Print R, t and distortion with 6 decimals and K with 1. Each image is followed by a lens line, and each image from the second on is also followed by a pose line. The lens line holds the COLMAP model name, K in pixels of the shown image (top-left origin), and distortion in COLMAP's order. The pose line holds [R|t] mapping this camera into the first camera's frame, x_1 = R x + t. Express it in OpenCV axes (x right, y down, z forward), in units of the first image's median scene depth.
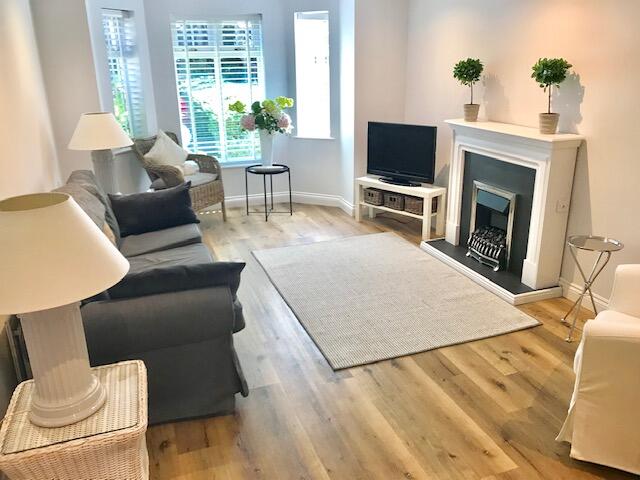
lens RADIAL K [[519.6, 0, 317.9], [0, 519.6, 236.5], [0, 0, 1]] dist [-0.001842, -0.000073]
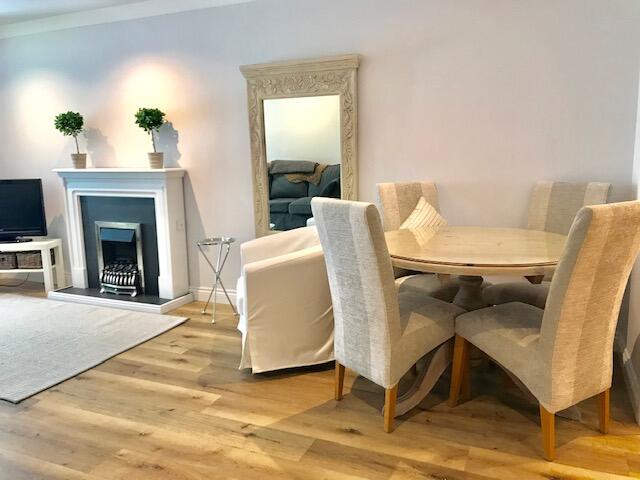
lens RADIAL K [[519.6, 0, 320.6], [0, 519.6, 234.0], [0, 0, 1]] dist [-0.001842, -0.000073]
pose [[0.683839, -0.111097, 0.721126, -0.157750], [0.240091, 0.967562, -0.078614, 0.114455], [-0.689000, 0.226895, 0.688330, -0.054911]]
